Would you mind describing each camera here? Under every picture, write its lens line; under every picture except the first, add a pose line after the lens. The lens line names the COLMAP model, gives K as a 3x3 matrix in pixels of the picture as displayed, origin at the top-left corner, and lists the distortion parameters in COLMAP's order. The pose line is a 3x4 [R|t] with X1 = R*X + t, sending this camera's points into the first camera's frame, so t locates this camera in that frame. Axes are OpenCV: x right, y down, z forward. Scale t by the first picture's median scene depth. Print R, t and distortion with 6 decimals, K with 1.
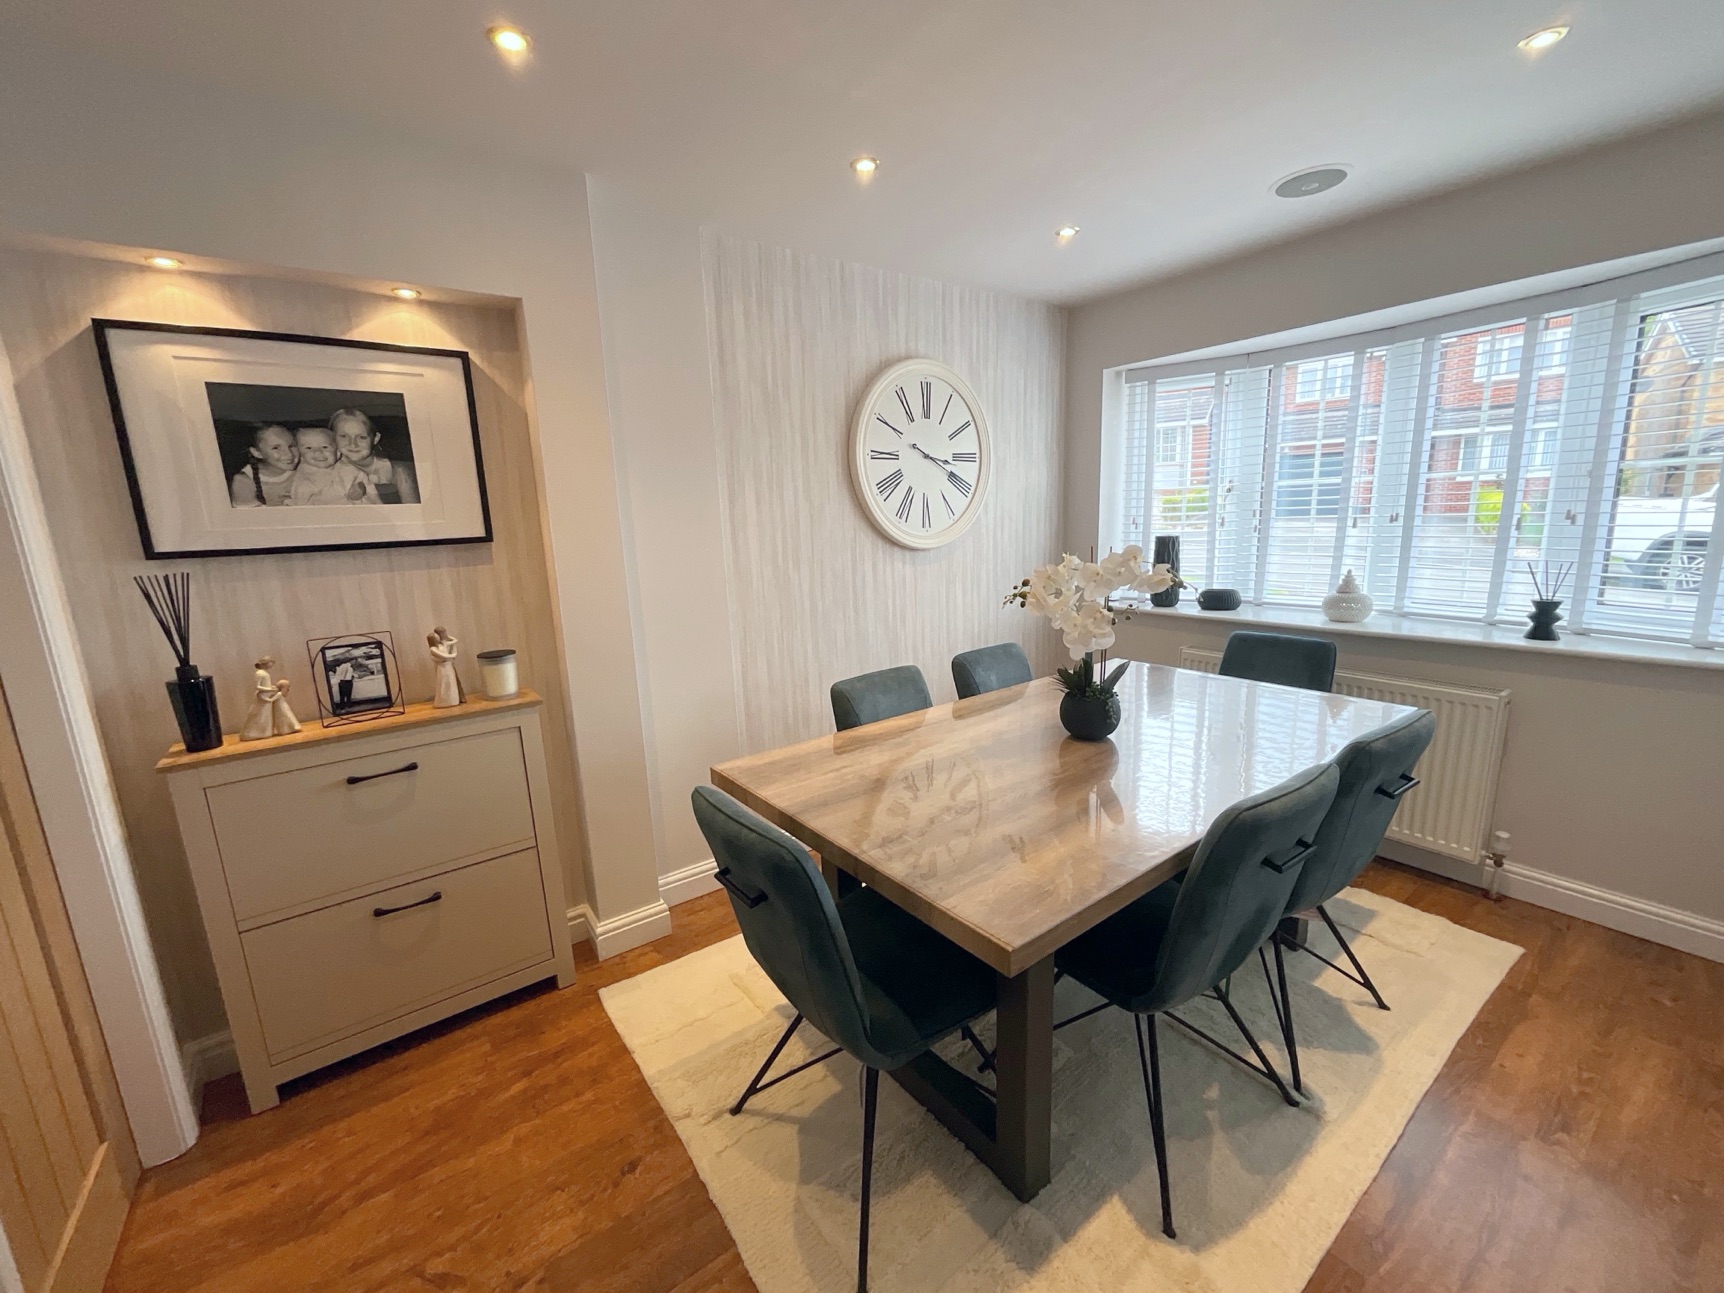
lens RADIAL K [[698.5, 0, 863.9], [0, 698.5, 645.8], [0, 0, 1]] dist [-0.002022, 0.000266]
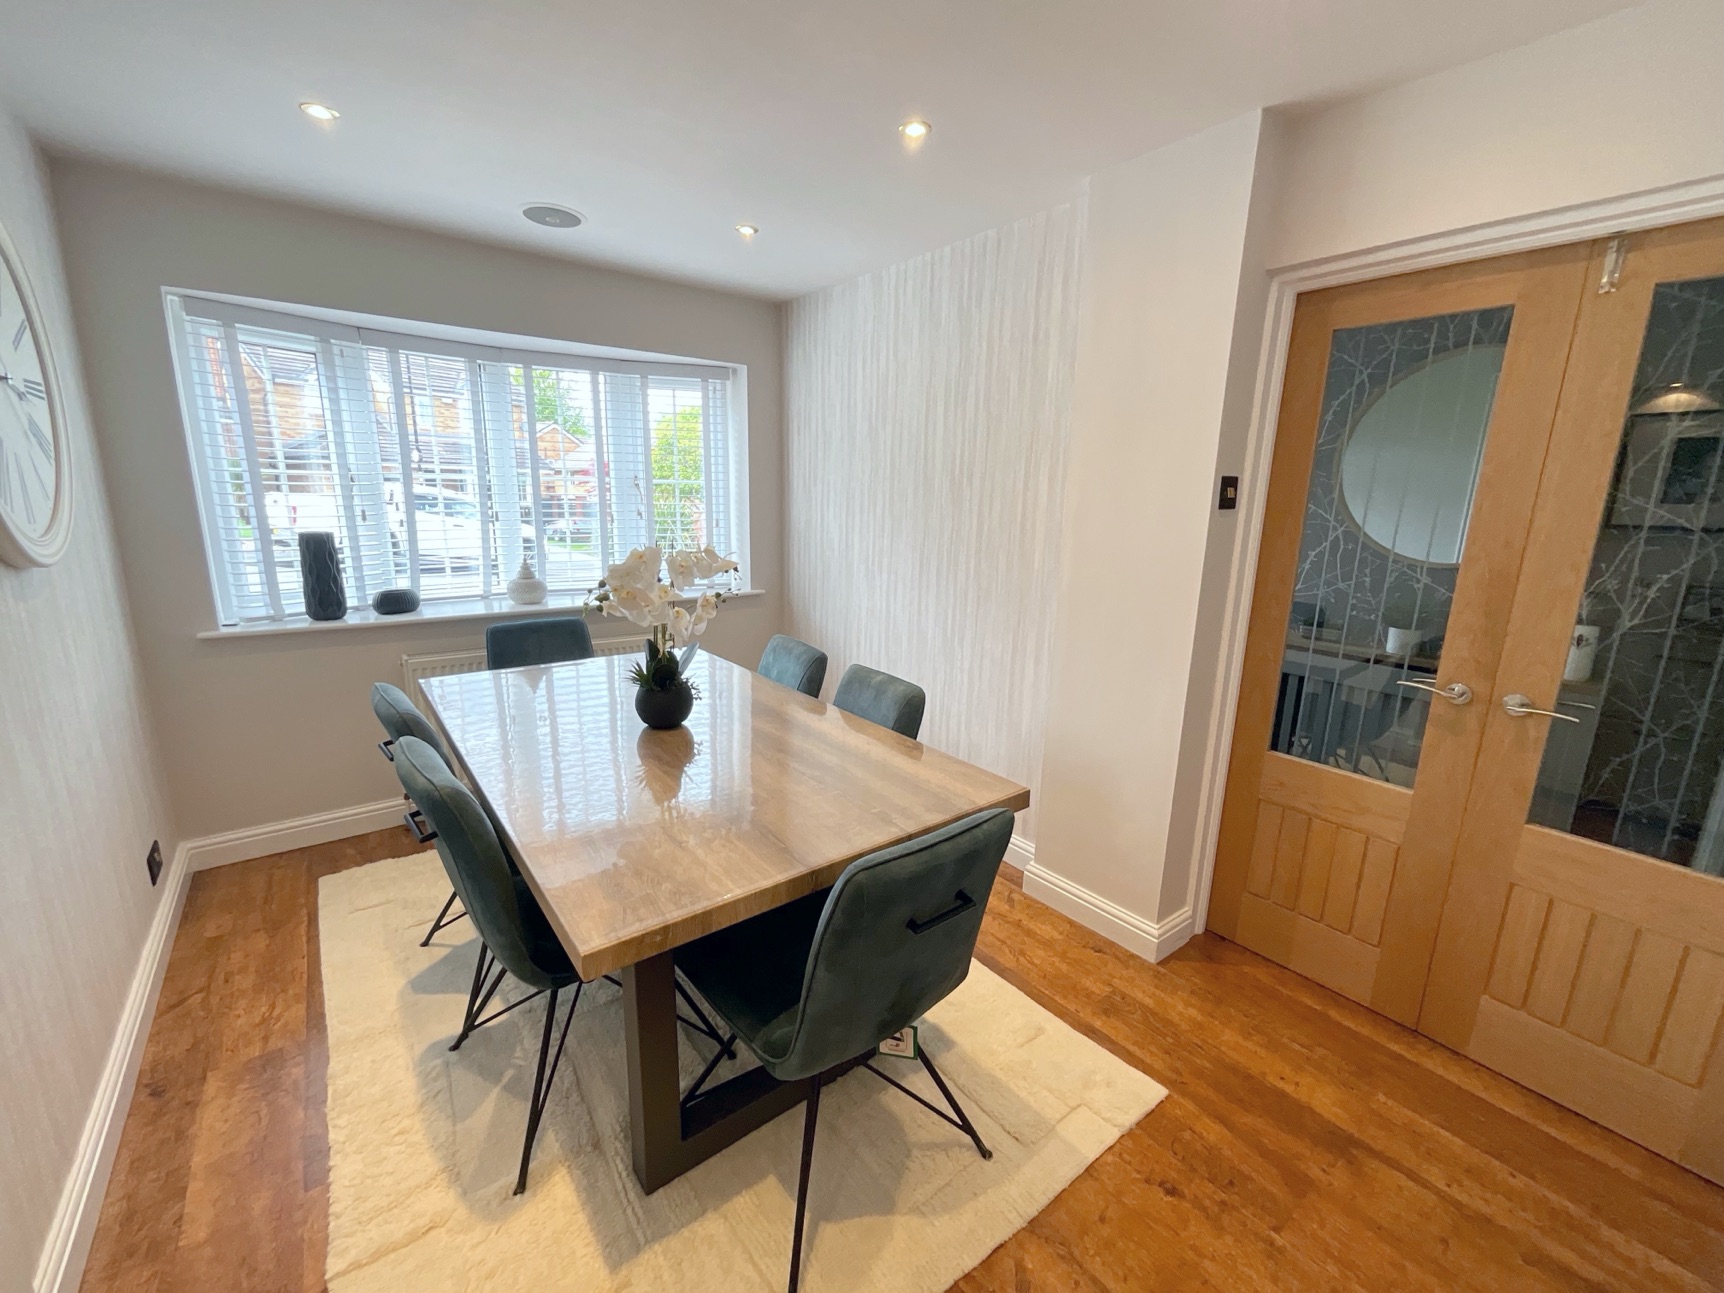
lens RADIAL K [[698.5, 0, 863.9], [0, 698.5, 645.8], [0, 0, 1]] dist [-0.002022, 0.000266]
pose [[-0.022428, -0.180574, 0.983306, -0.408890], [0.171334, 0.968308, 0.181728, -0.072284], [-0.984958, 0.172549, 0.009221, 0.413522]]
